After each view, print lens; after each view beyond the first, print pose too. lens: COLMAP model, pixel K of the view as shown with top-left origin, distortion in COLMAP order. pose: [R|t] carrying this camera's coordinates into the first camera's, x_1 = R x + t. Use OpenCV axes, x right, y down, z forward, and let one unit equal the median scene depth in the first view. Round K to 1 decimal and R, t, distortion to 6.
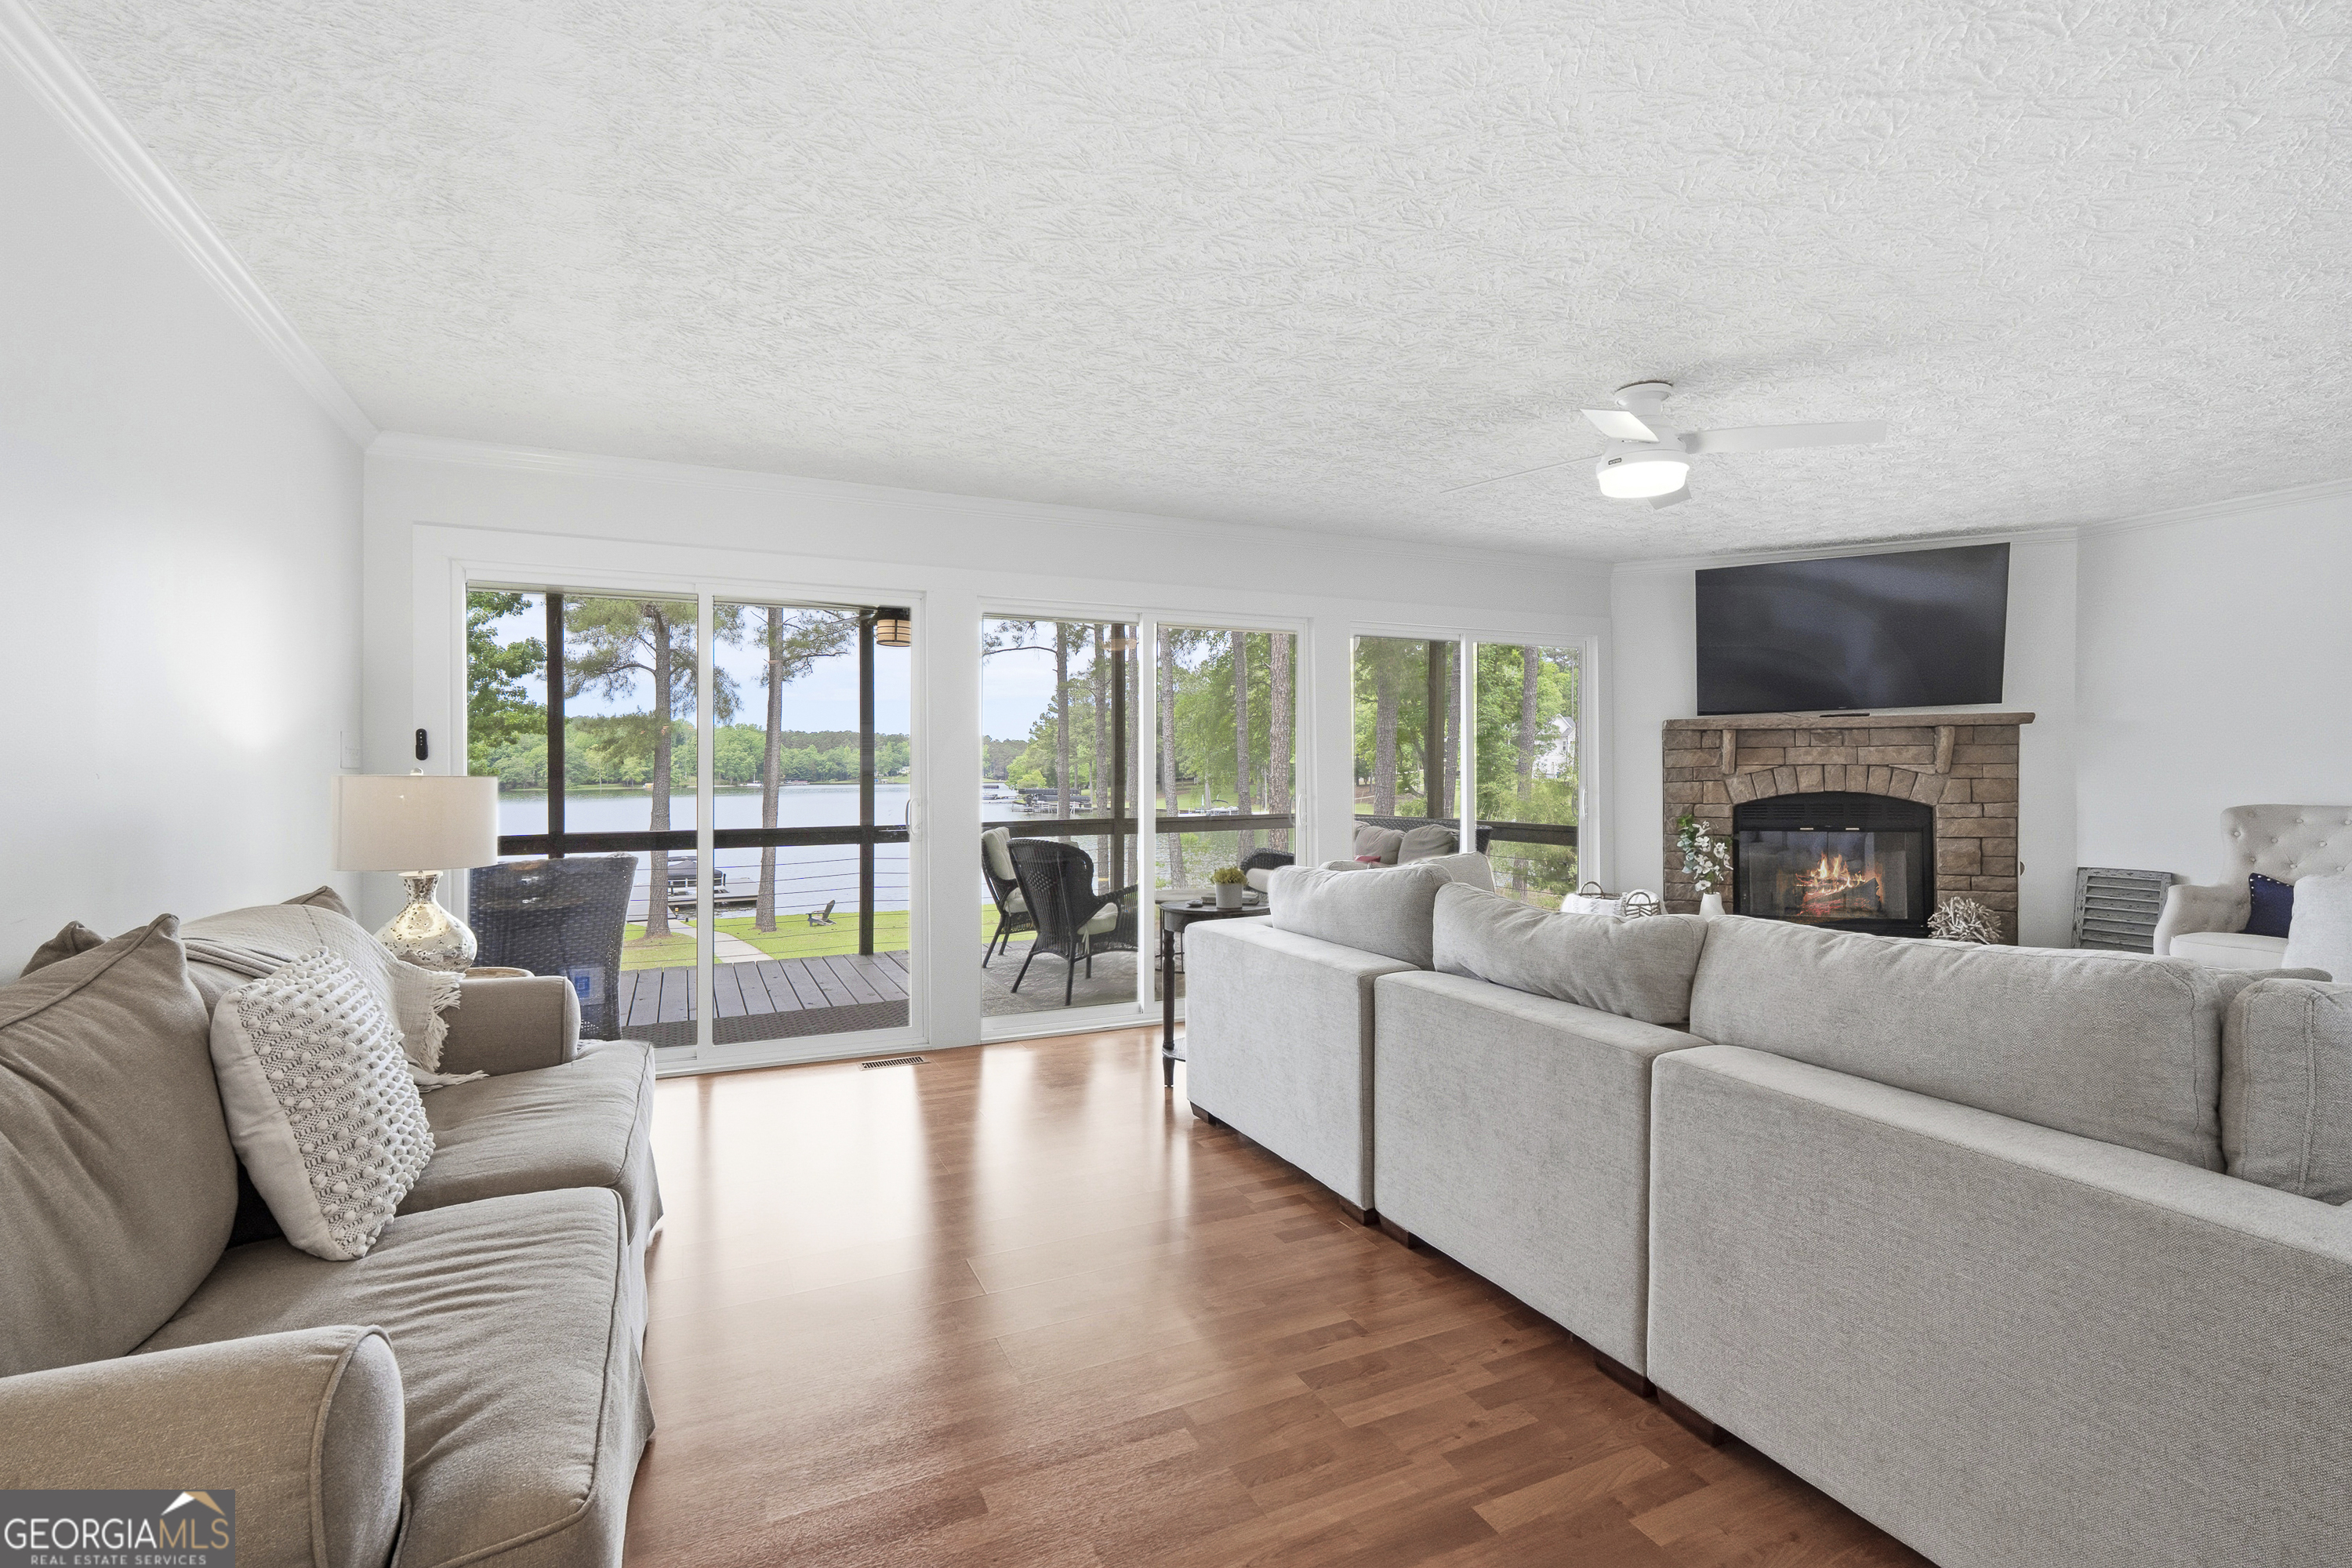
lens RADIAL K [[1060.4, 0, 1173.9], [0, 1060.4, 773.3], [0, 0, 1]] dist [-0.011080, 0.003143]
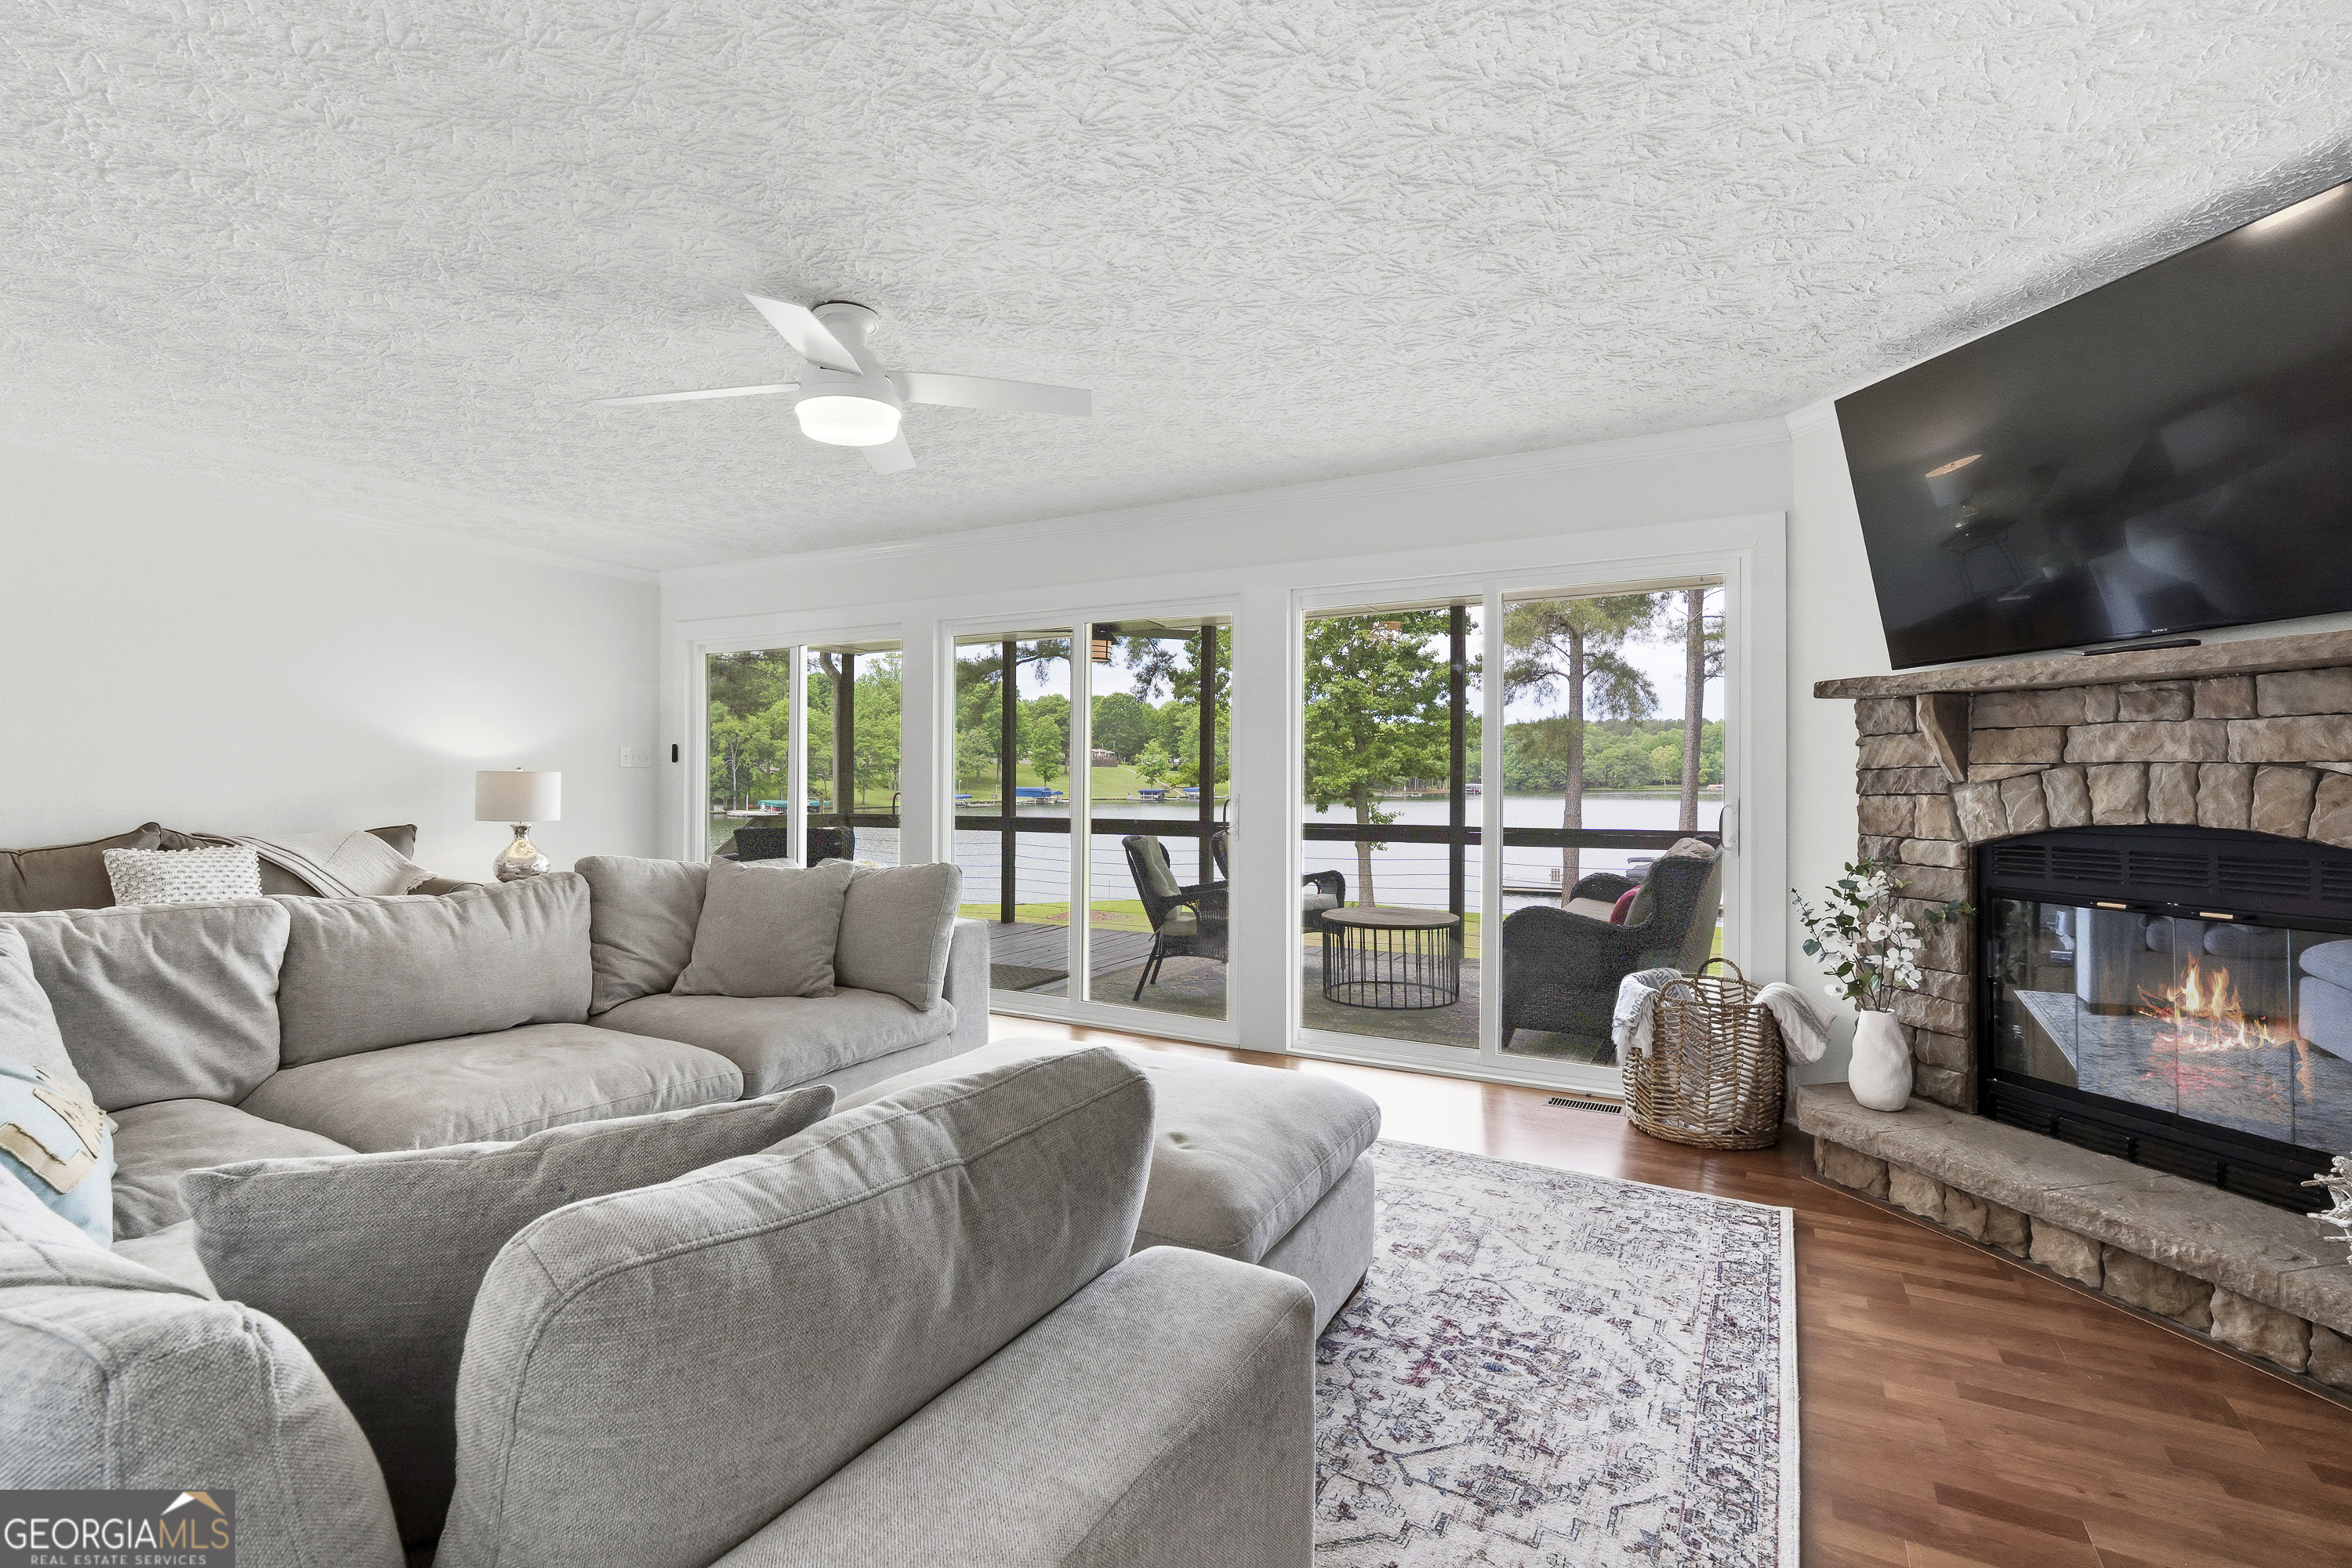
lens RADIAL K [[1067.2, 0, 1170.5], [0, 1067.2, 776.5], [0, 0, 1]] dist [-0.009088, 0.001050]
pose [[0.589930, 0.006653, -0.807427, 0.729349], [-0.005485, 0.999976, 0.004232, -0.002146], [0.807436, 0.001932, 0.589952, 0.410110]]
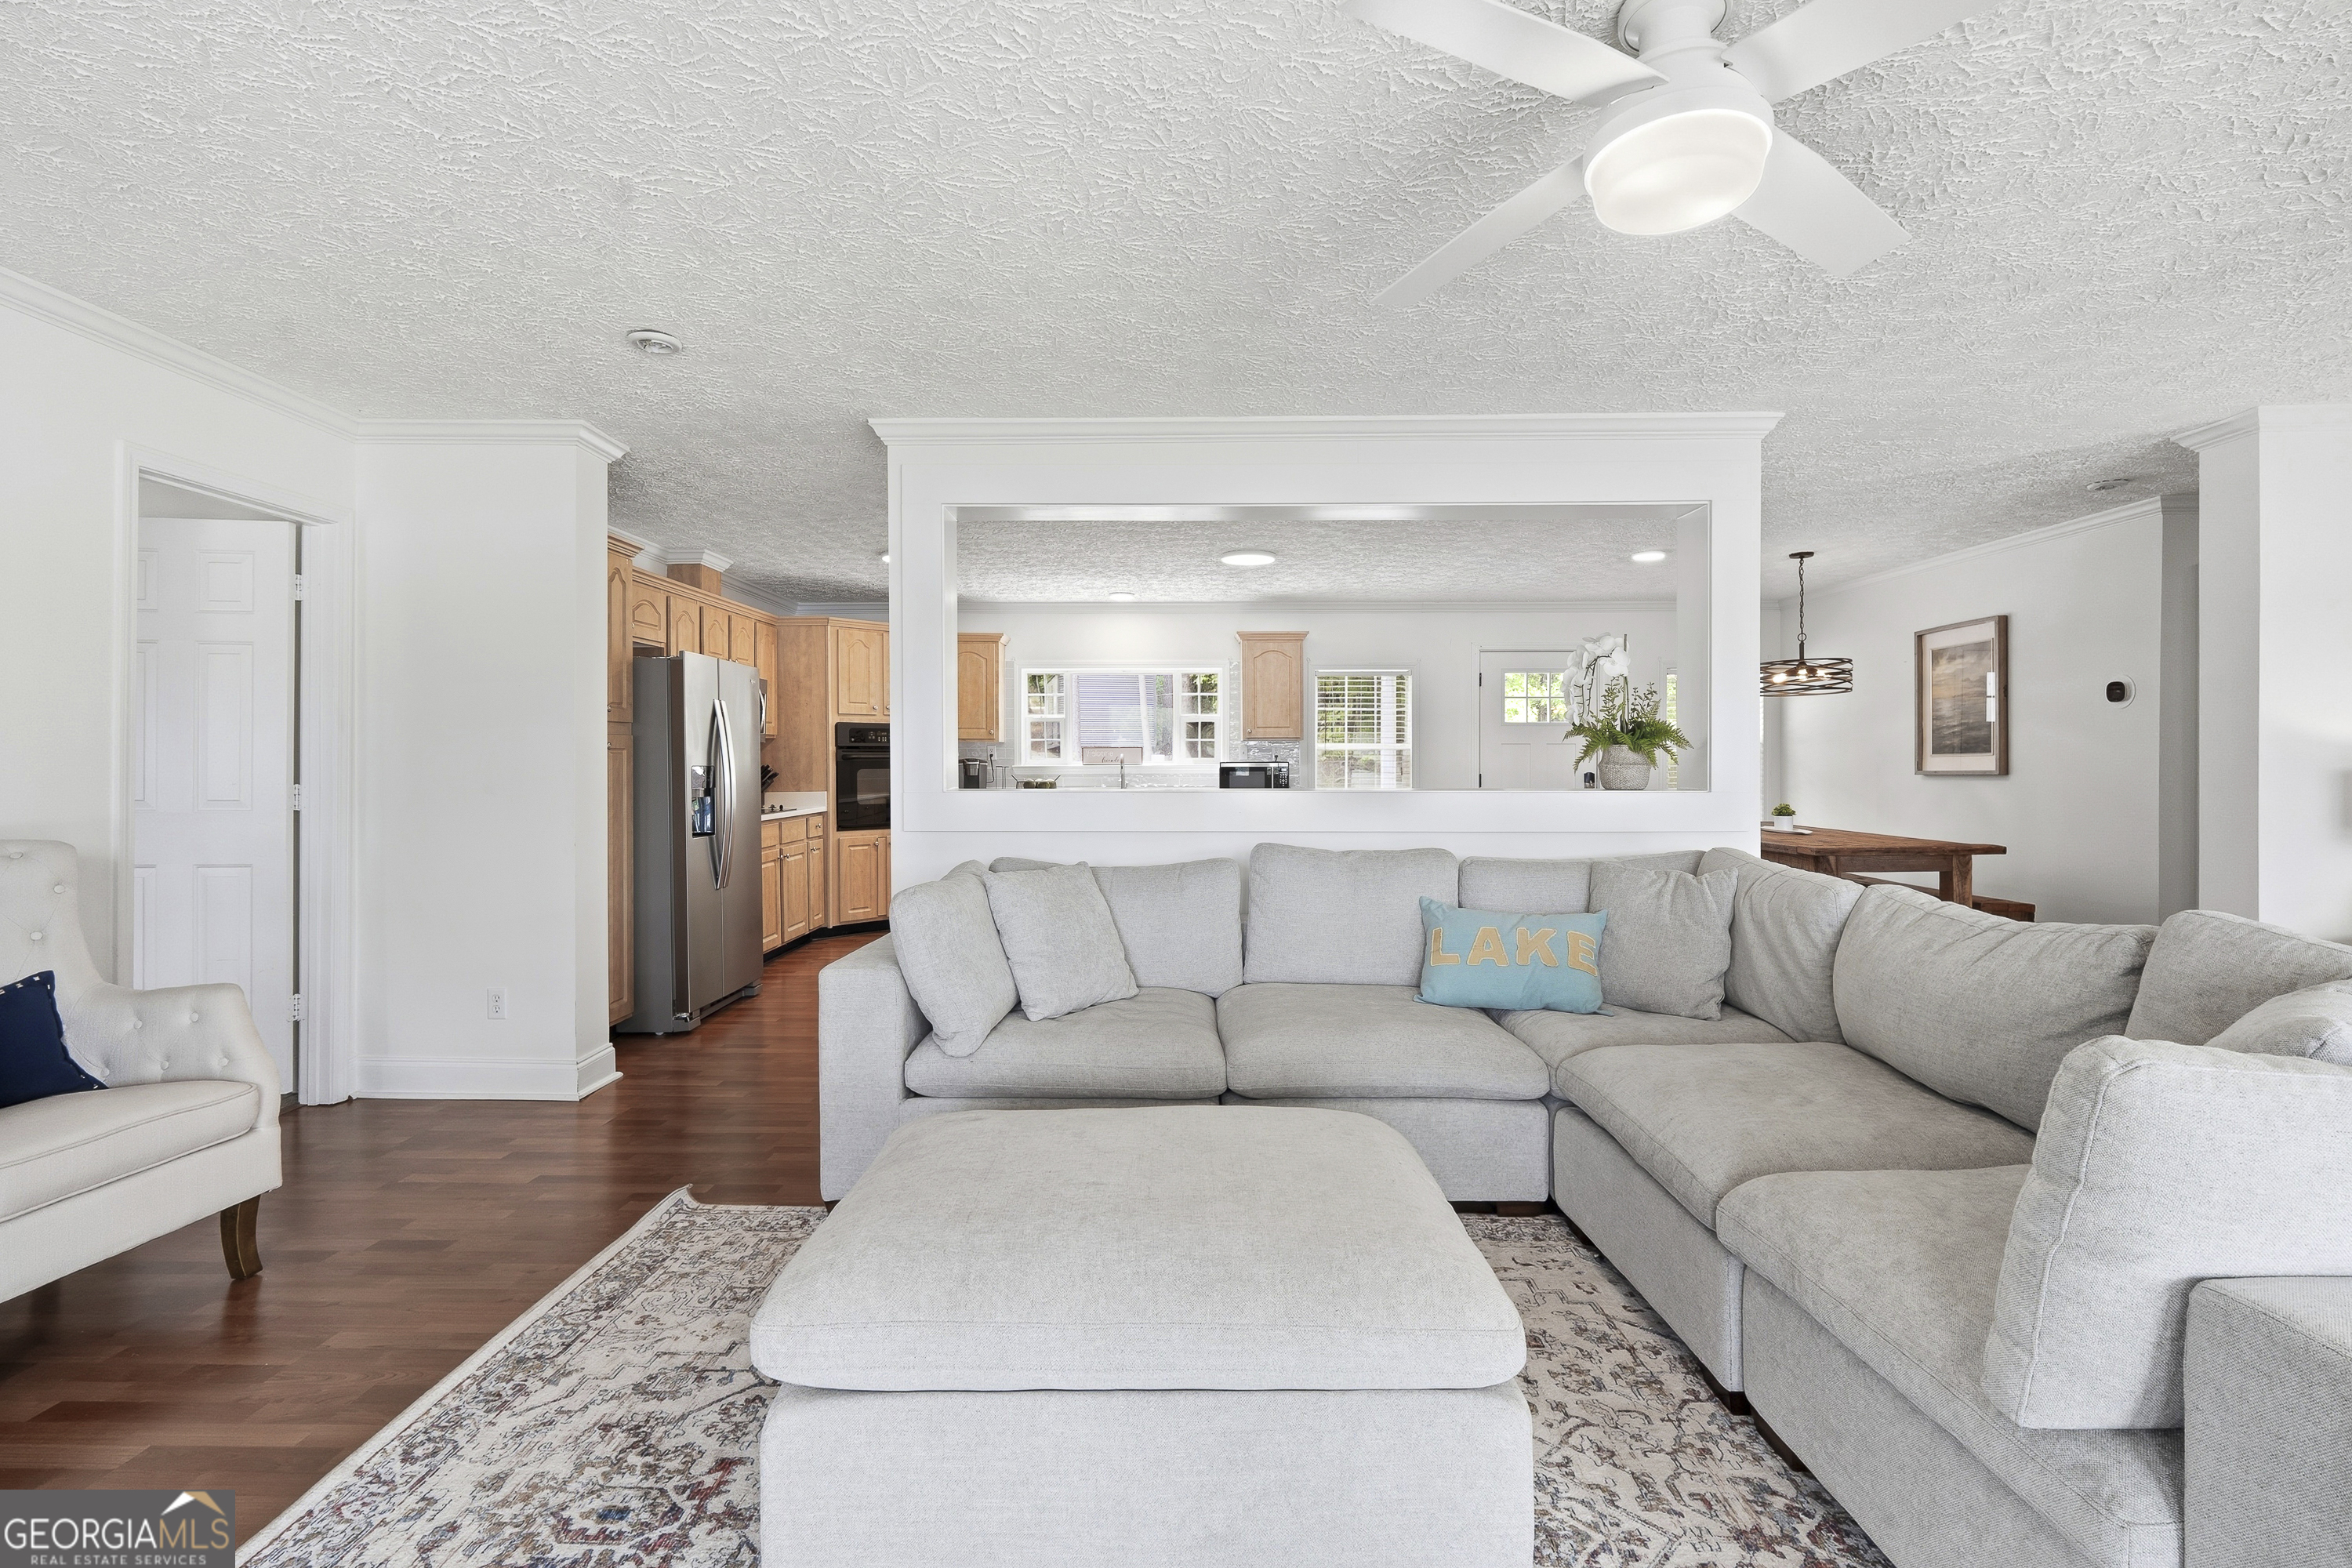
lens RADIAL K [[1064.9, 0, 1170.2], [0, 1064.9, 770.5], [0, 0, 1]] dist [-0.003077, -0.000222]
pose [[-0.903262, 0.006756, 0.429036, 0.254729], [0.007517, 0.999972, 0.000080, -0.000528], [-0.429023, 0.003298, -0.903287, 0.895569]]
